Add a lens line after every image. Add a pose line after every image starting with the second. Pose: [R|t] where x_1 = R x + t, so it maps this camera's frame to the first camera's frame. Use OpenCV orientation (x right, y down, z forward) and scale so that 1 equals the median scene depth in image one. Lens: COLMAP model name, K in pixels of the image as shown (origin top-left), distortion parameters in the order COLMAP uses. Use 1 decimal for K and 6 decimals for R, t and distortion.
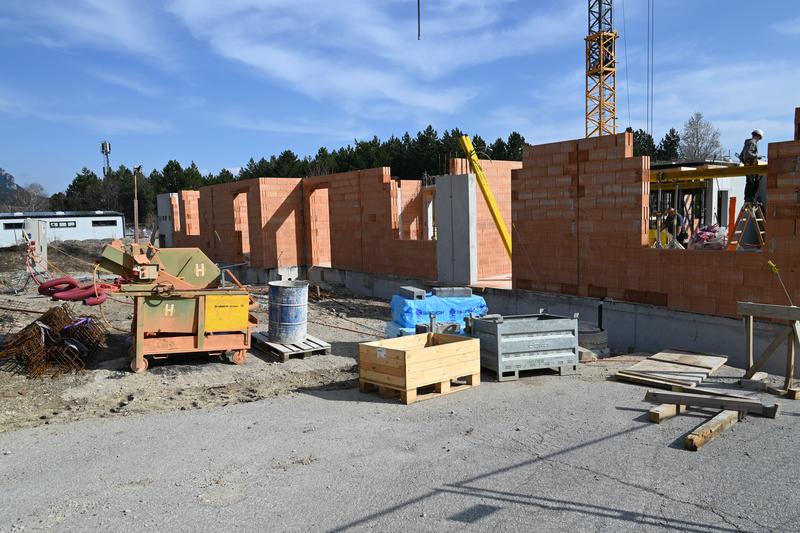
lens RADIAL K [[543.1, 0, 395.0], [0, 543.1, 265.4], [0, 0, 1]] dist [0.003932, 0.001515]
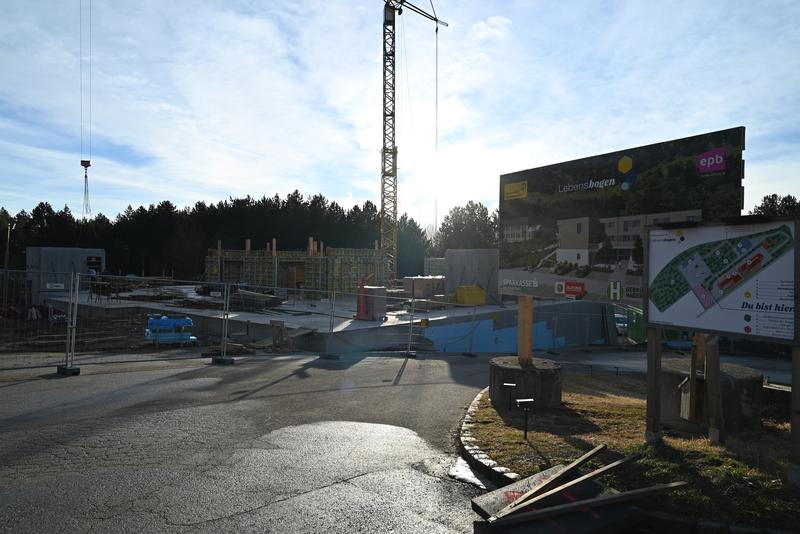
lens RADIAL K [[543.1, 0, 400.9], [0, 543.1, 273.8], [0, 0, 1]] dist [0.003932, 0.001515]
pose [[0.979548, 0.033337, 0.198429, 0.043999], [-0.018050, 0.996762, -0.078357, 0.002550], [-0.200399, 0.073173, 0.976978, -0.110173]]
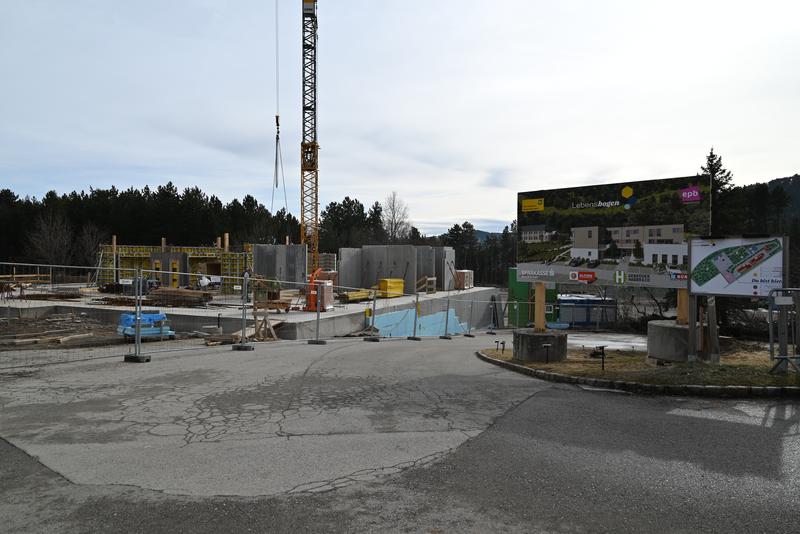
lens RADIAL K [[543.1, 0, 396.9], [0, 543.1, 269.4], [0, 0, 1]] dist [0.003932, 0.001515]
pose [[0.900515, 0.022737, 0.434229, 0.003238], [0.011990, 0.996954, -0.077067, 0.004751], [-0.434659, 0.074606, 0.897500, -0.121424]]
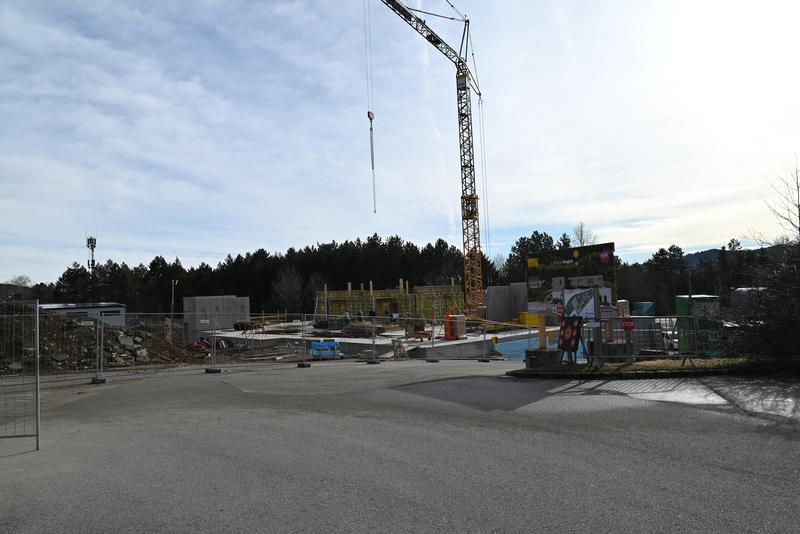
lens RADIAL K [[543.1, 0, 394.4], [0, 543.1, 262.9], [0, 0, 1]] dist [0.003932, 0.001515]
pose [[0.998263, -0.009017, 0.058214, 0.025277], [0.017917, 0.987873, -0.154227, 0.008070], [-0.056118, 0.155003, 0.986319, -0.195117]]
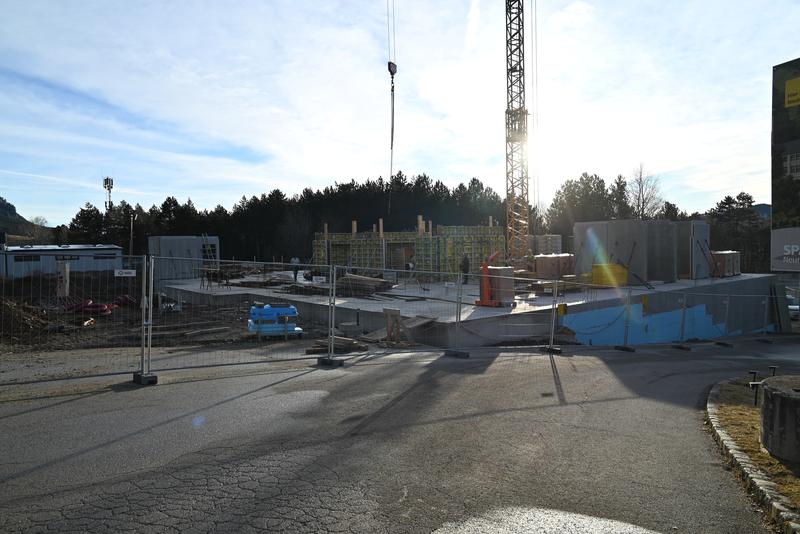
lens RADIAL K [[543.1, 0, 397.5], [0, 543.1, 268.8], [0, 0, 1]] dist [0.003932, 0.001515]
pose [[0.999962, 0.007123, 0.005087, 0.041128], [-0.006846, 0.998593, -0.052594, 0.001439], [-0.005455, 0.052557, 0.998603, -0.079537]]
